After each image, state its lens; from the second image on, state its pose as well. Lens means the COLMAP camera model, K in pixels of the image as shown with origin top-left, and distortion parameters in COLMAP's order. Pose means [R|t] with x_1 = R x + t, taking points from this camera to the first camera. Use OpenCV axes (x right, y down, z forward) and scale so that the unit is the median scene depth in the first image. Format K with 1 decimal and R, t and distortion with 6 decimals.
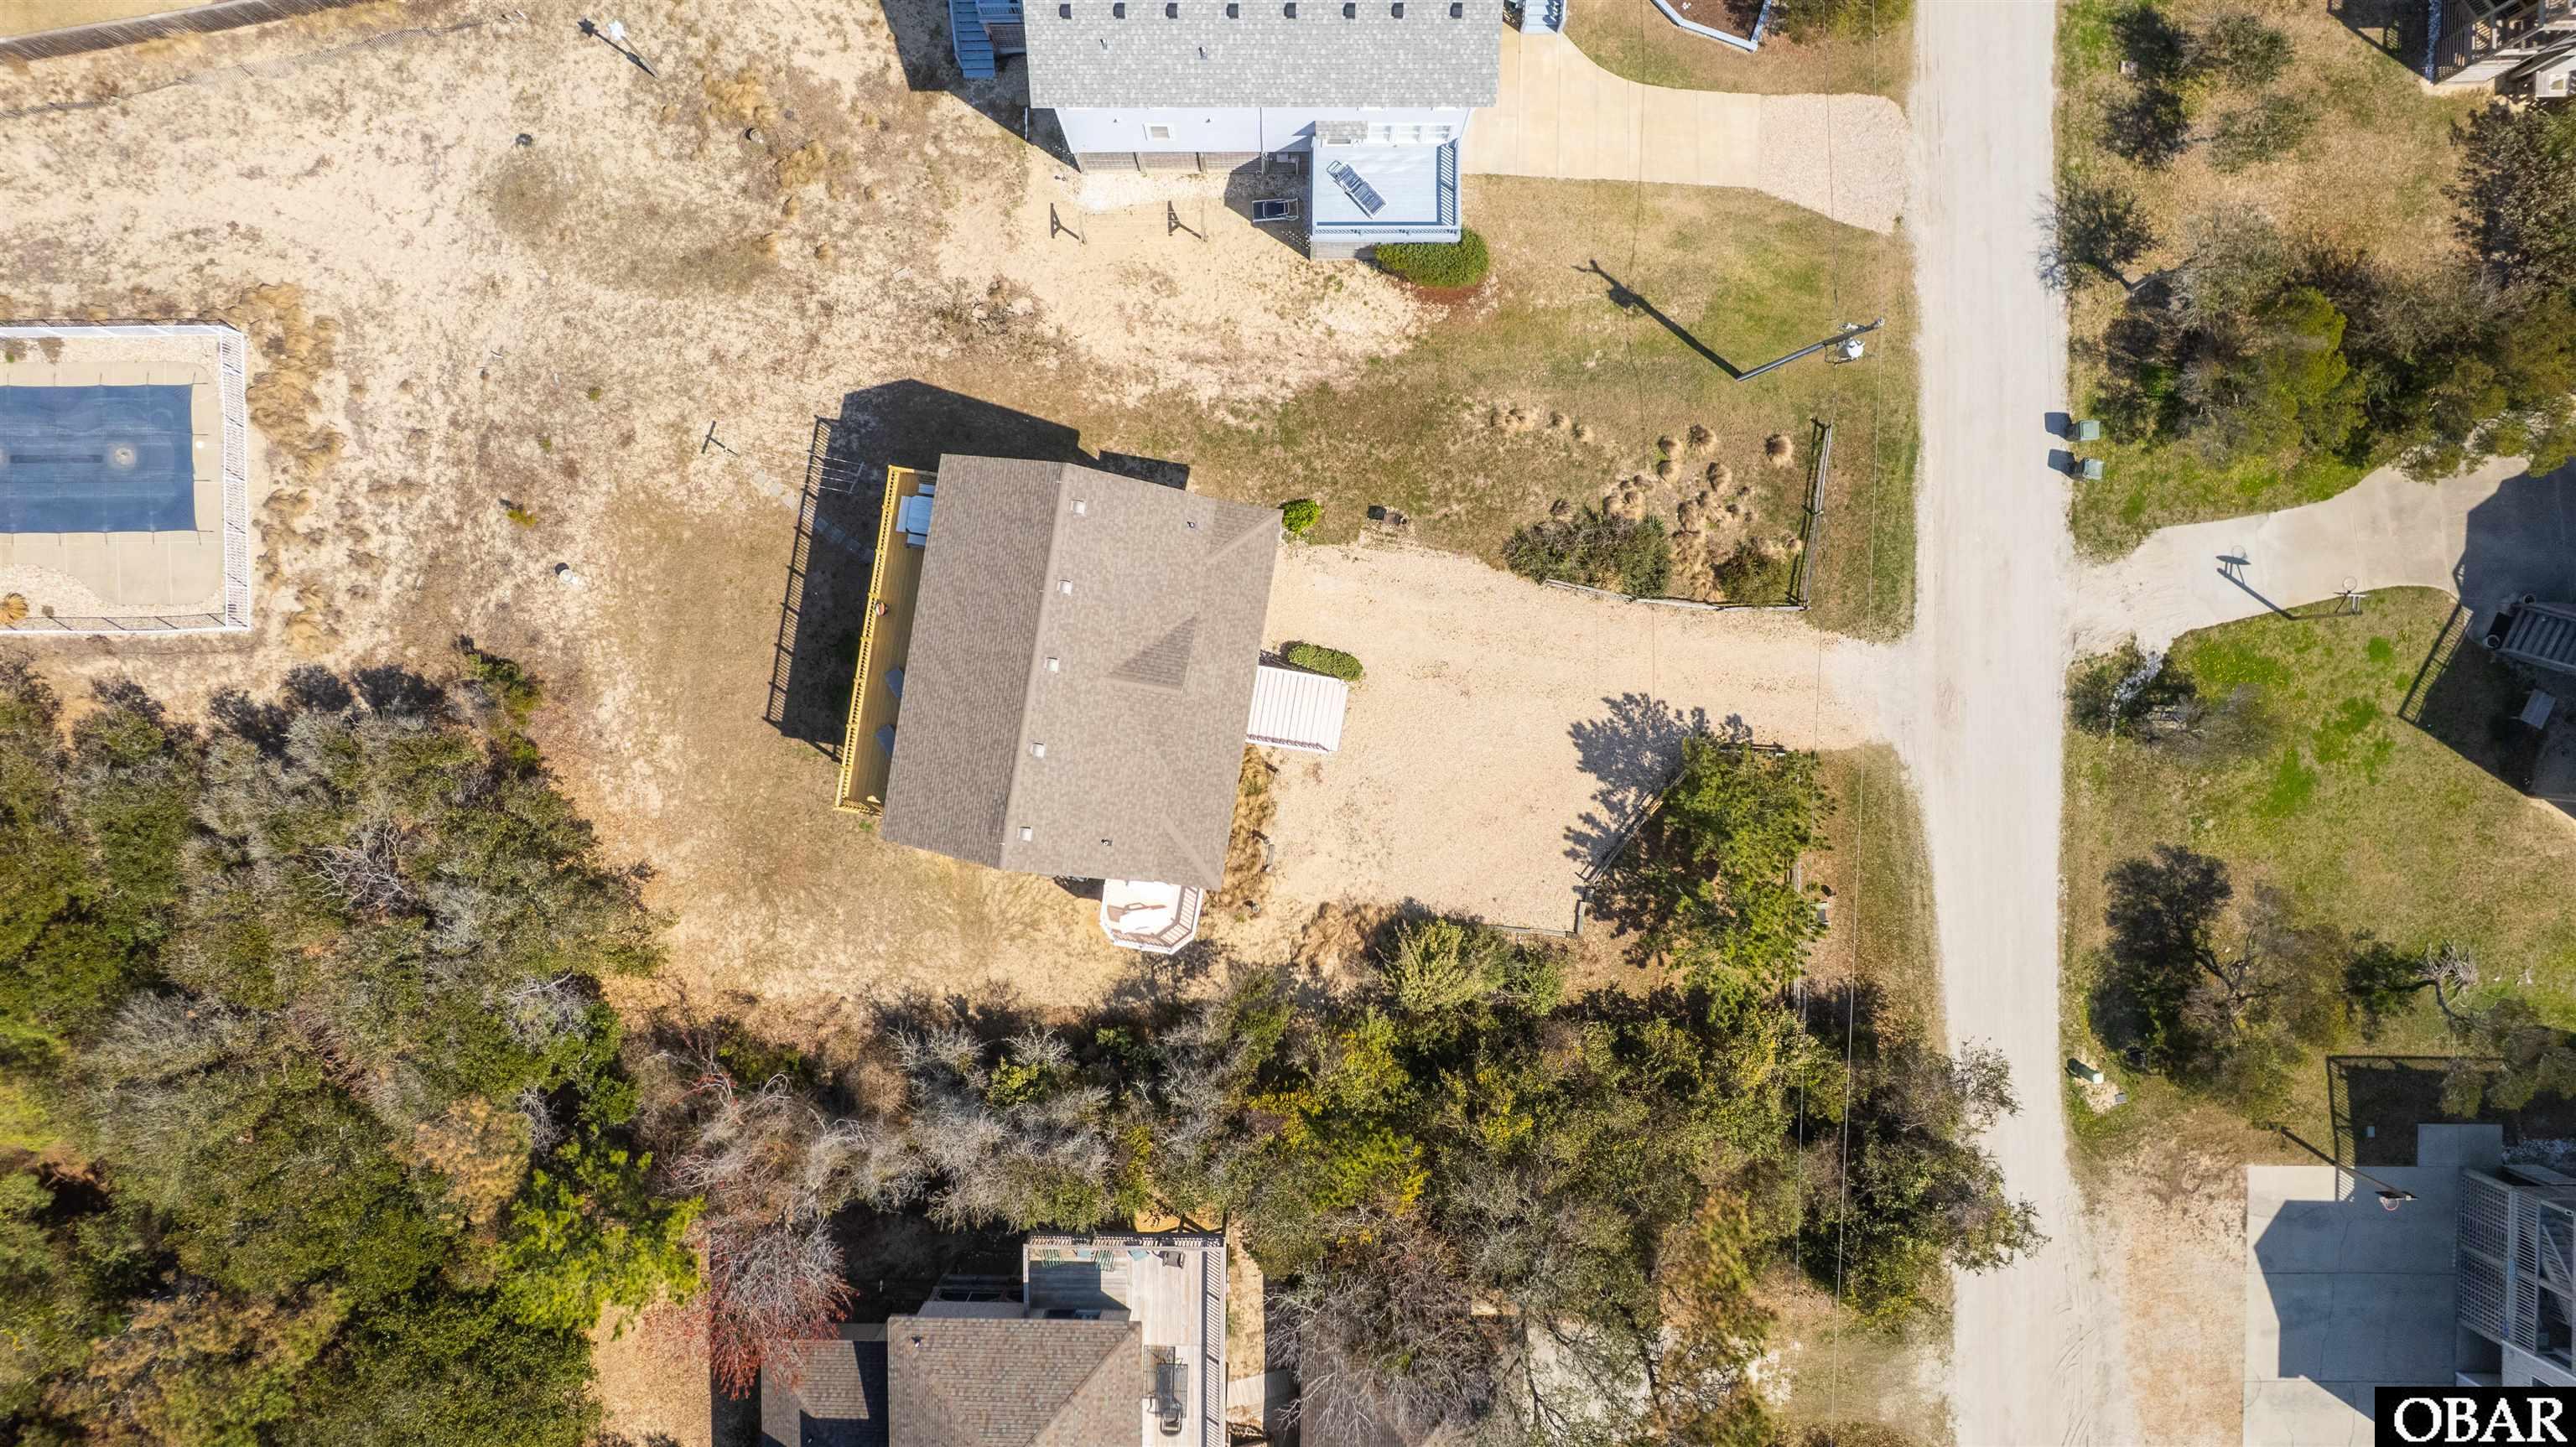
lens RADIAL K [[1622.4, 0, 1289.5], [0, 1622.4, 739.3], [0, 0, 1]] dist [-0.060979, 0.053309]
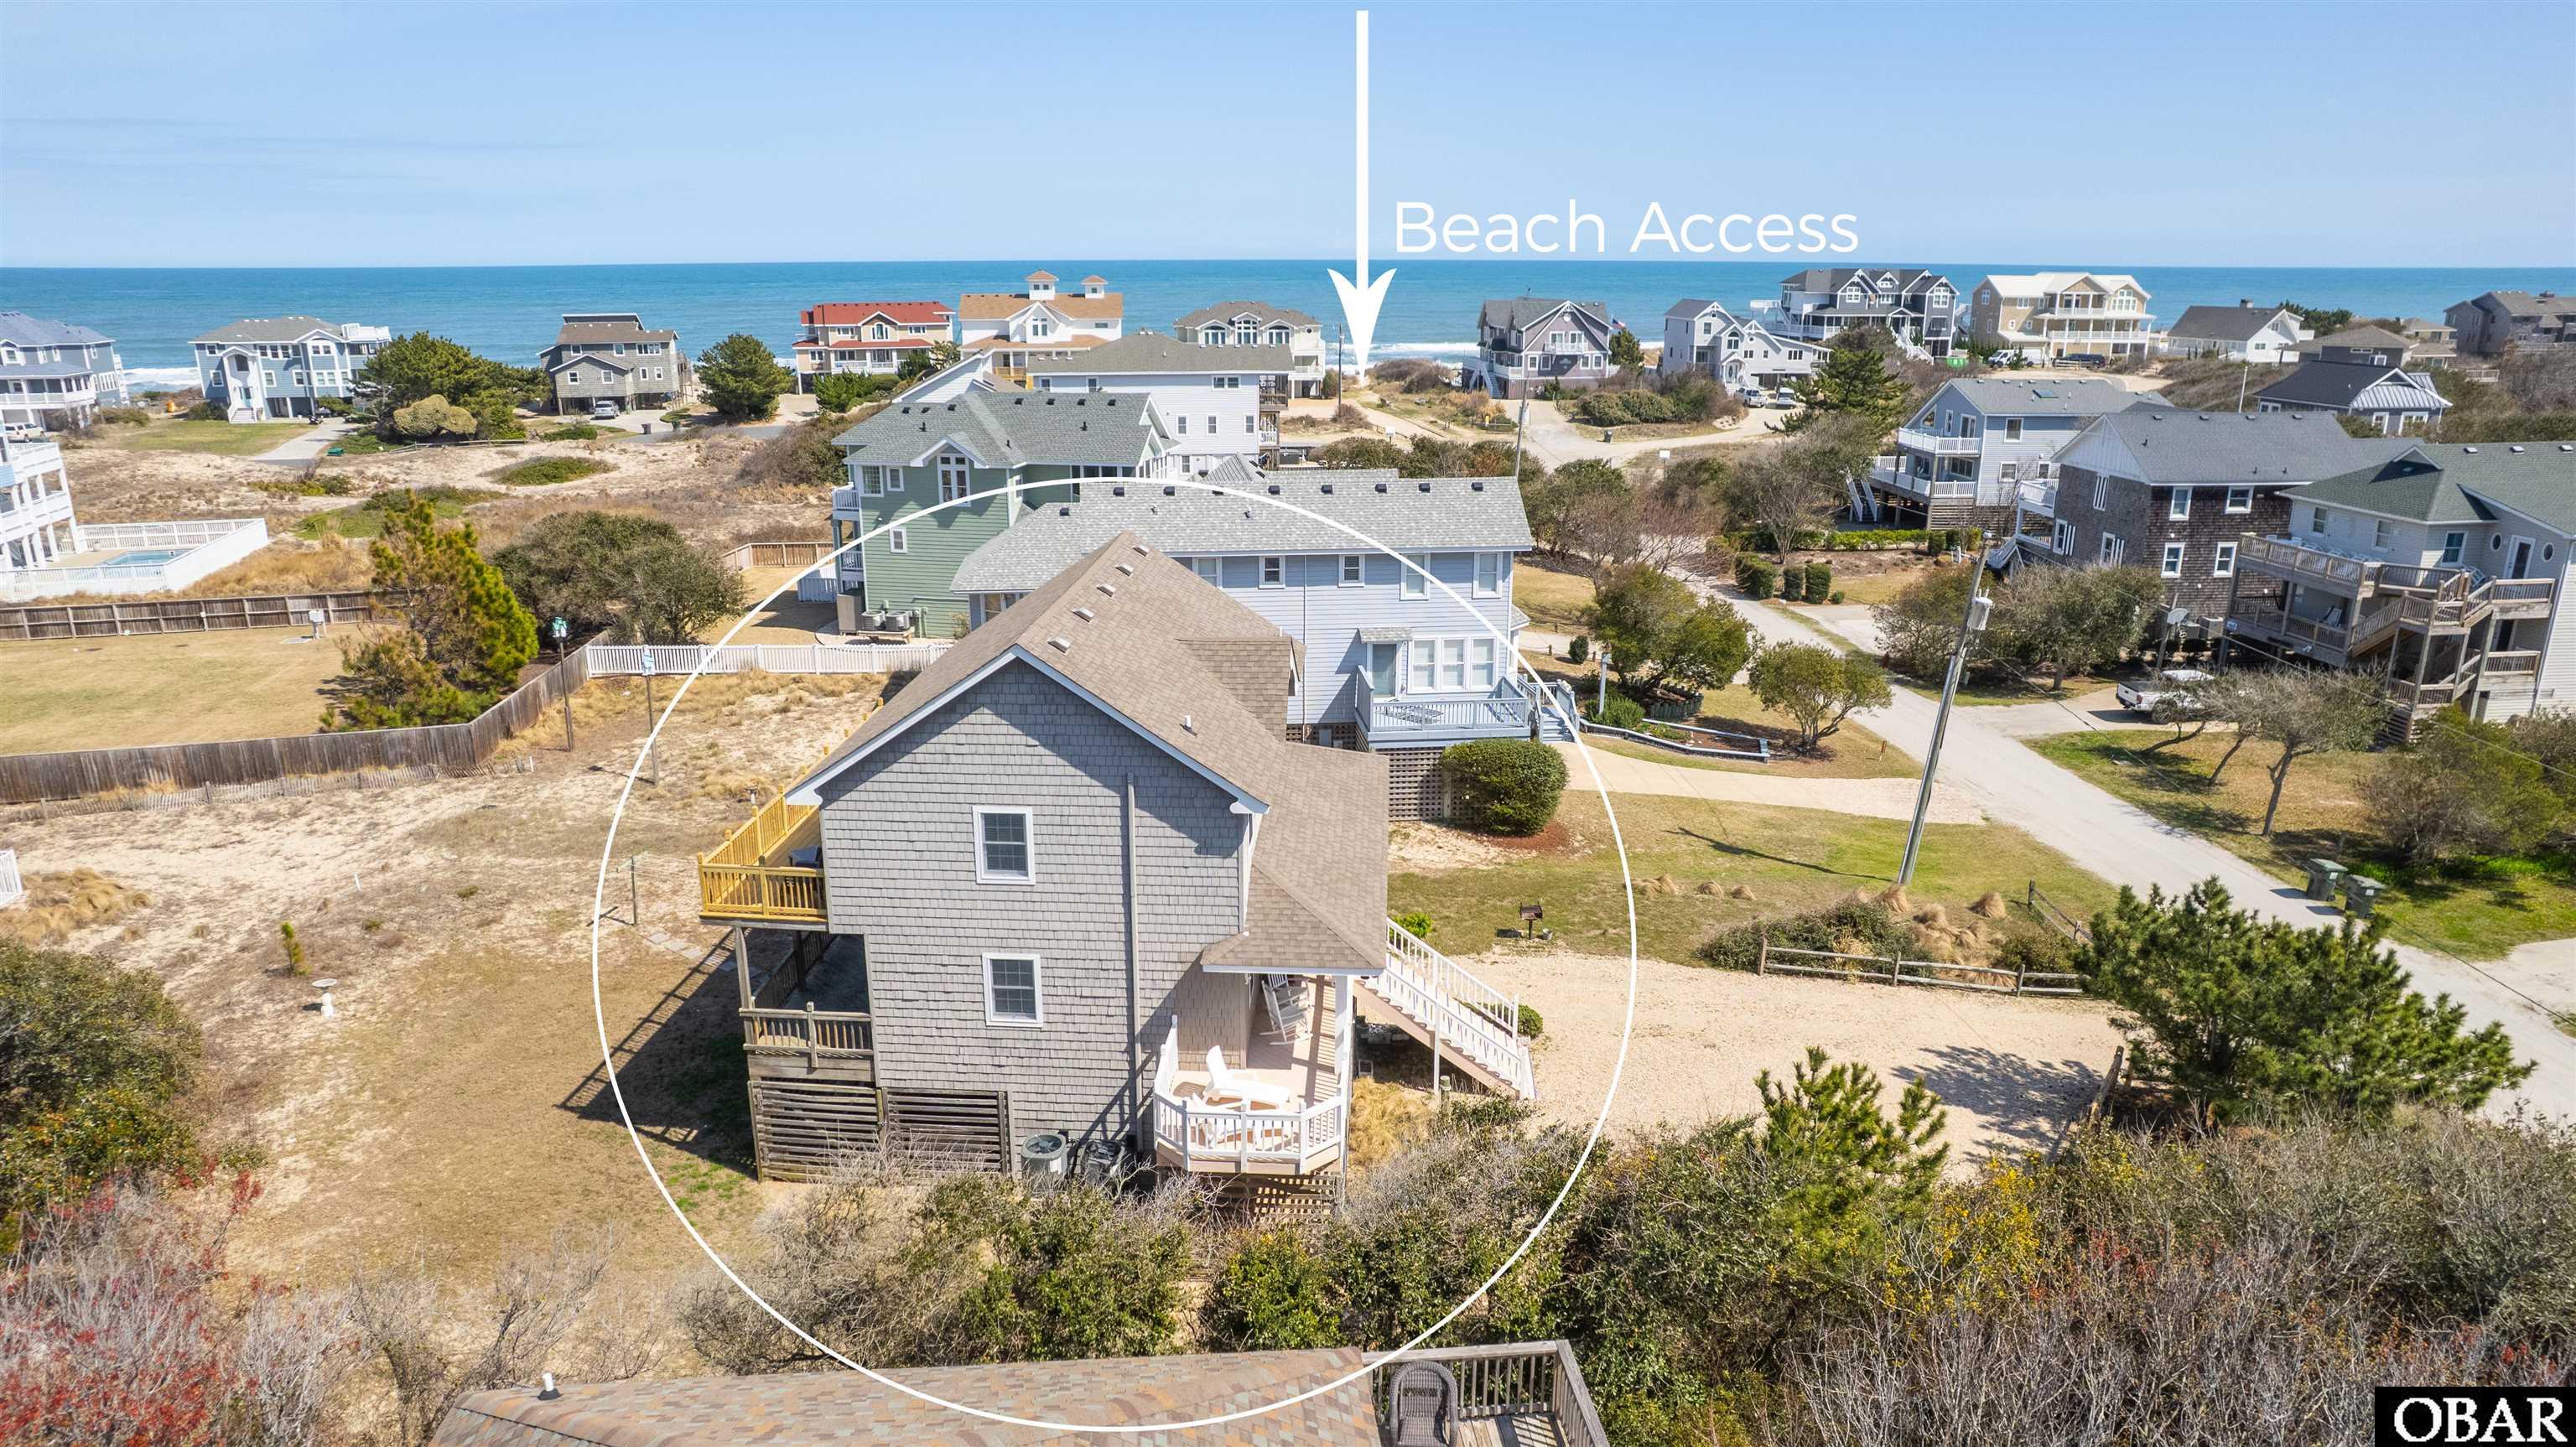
lens RADIAL K [[1660.2, 0, 1286.9], [0, 1660.2, 732.2], [0, 0, 1]] dist [-0.084896, 0.080281]
pose [[0.994864, -0.034794, 0.095056, -0.114274], [0.100832, 0.258087, -0.960846, 0.547066], [0.008899, 0.965495, 0.260270, 0.718561]]
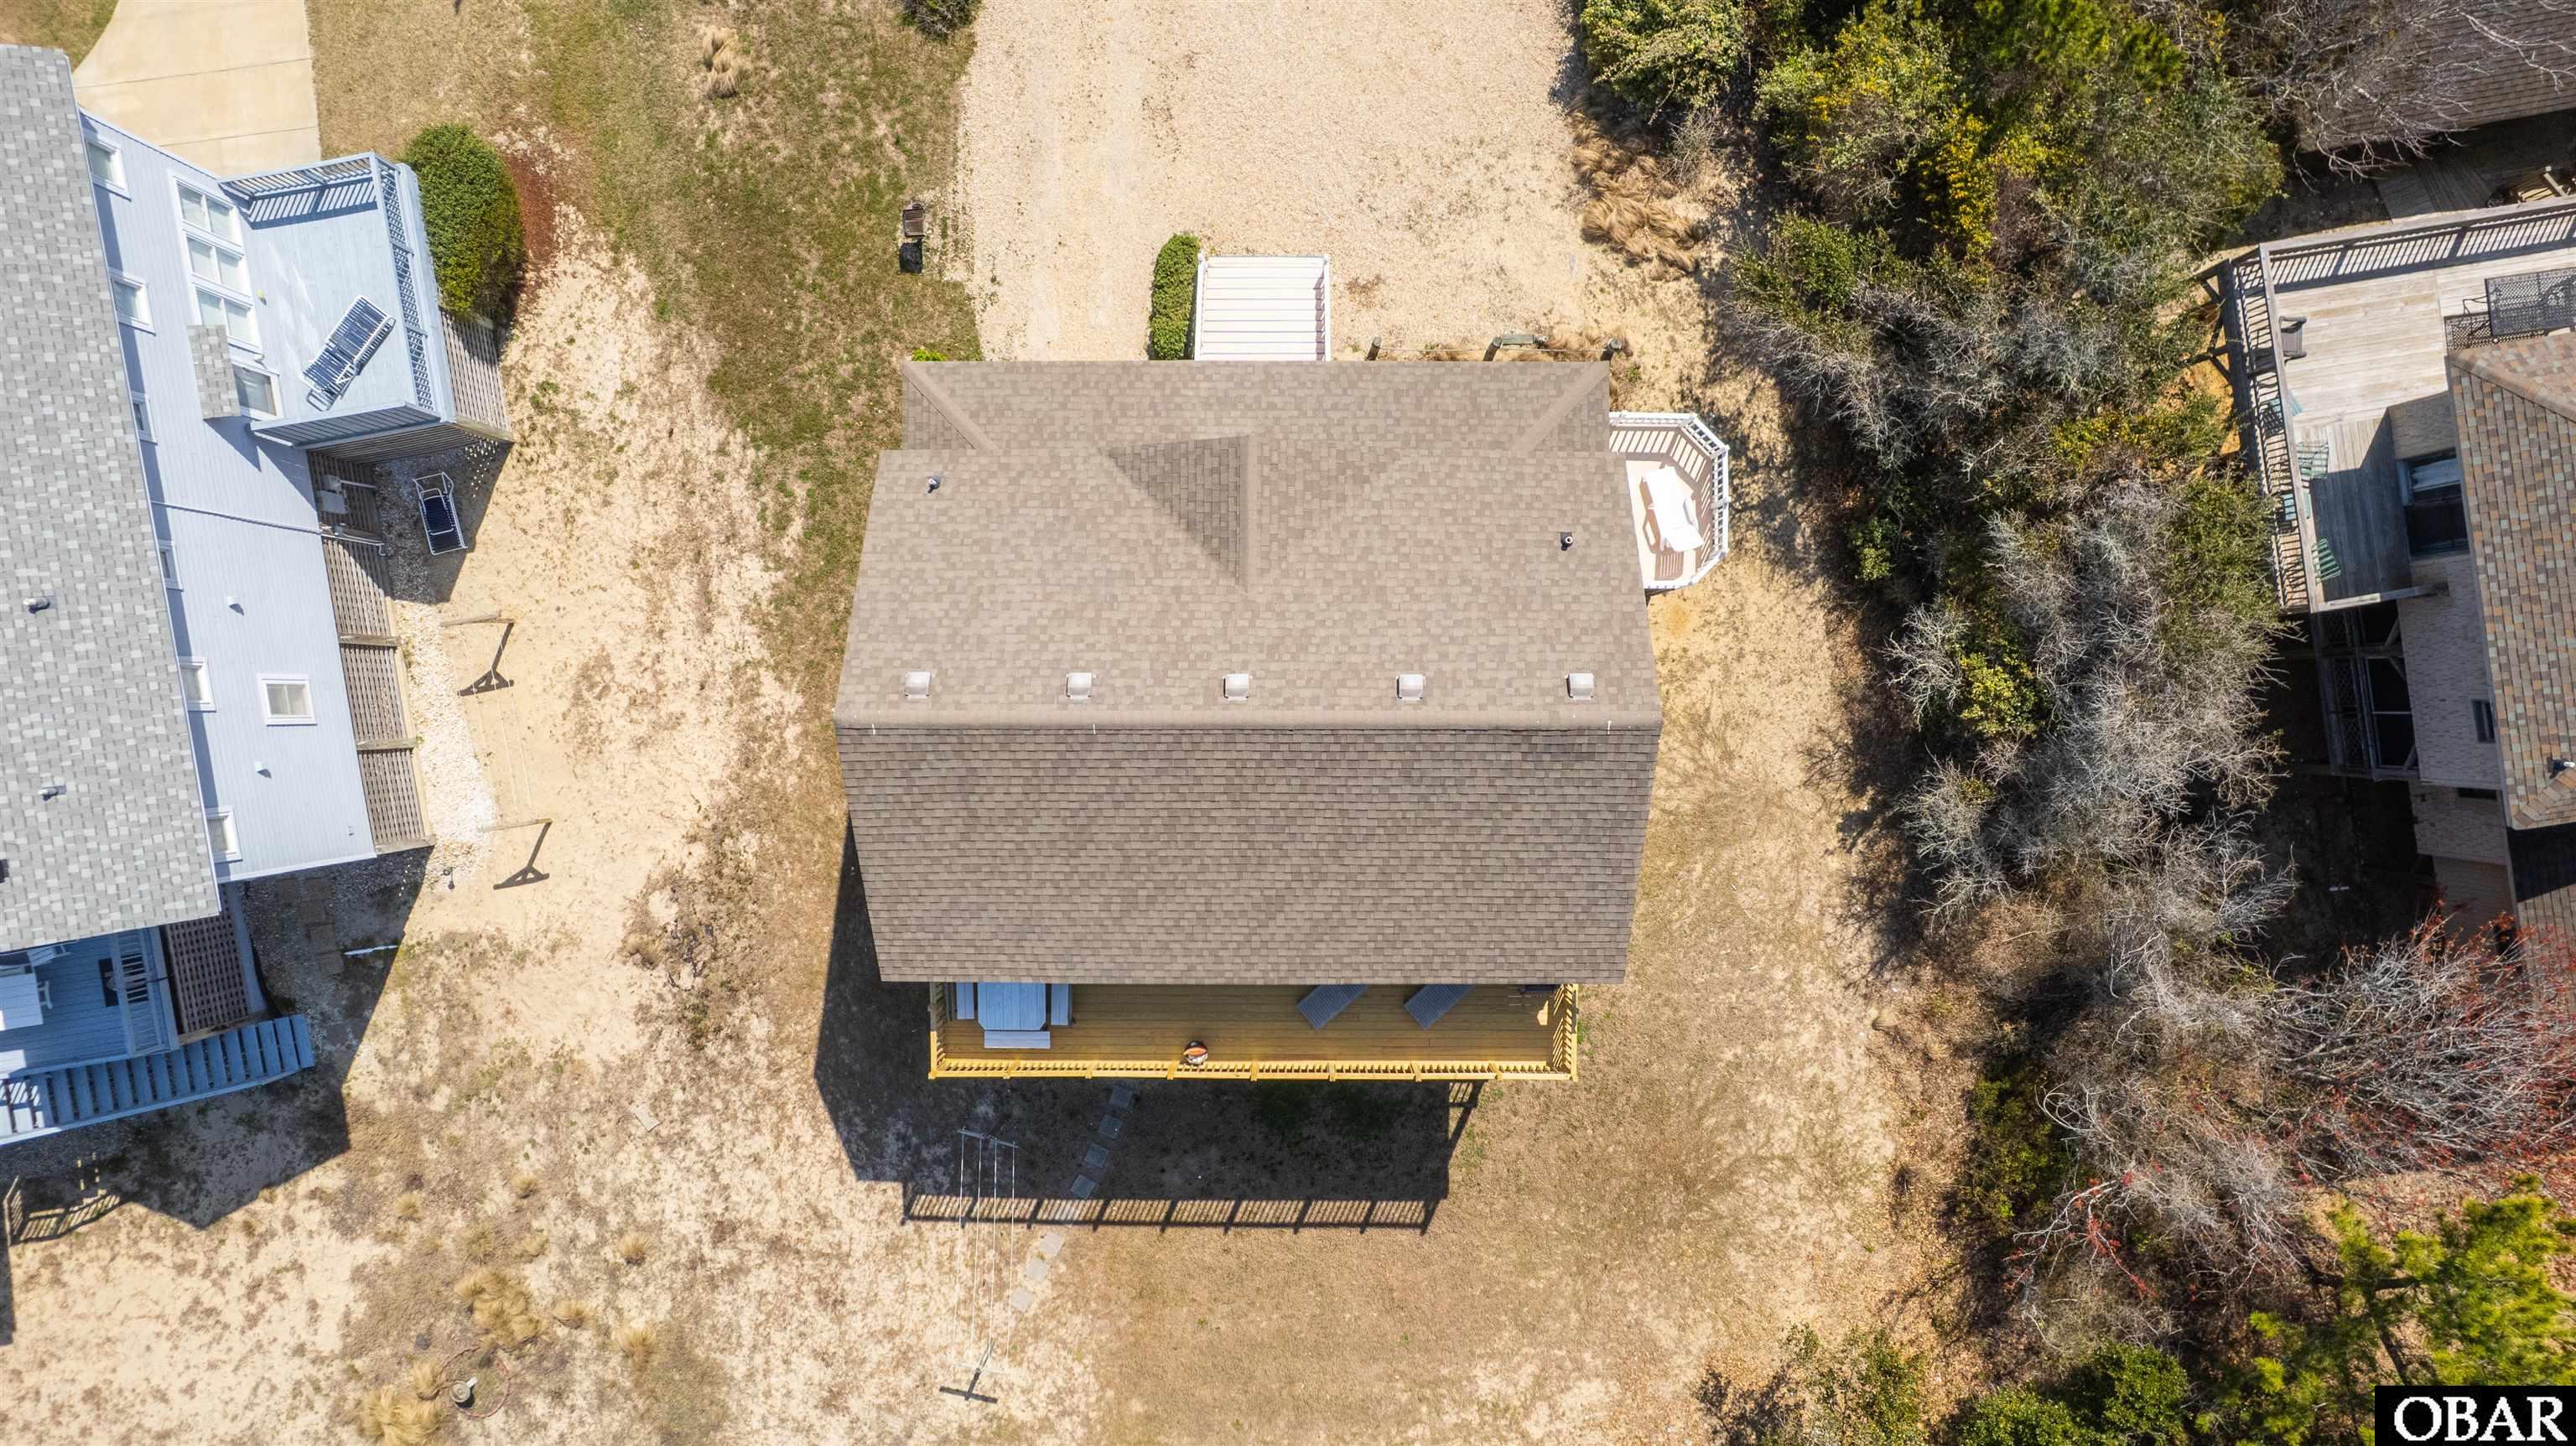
lens RADIAL K [[1668.6, 0, 1290.7], [0, 1668.6, 733.5], [0, 0, 1]] dist [-0.072741, 0.066265]
pose [[-0.160499, -0.986771, -0.022867, -0.125092], [0.986724, -0.159823, -0.028850, -0.014192], [0.024813, -0.027194, 0.999322, 0.400220]]
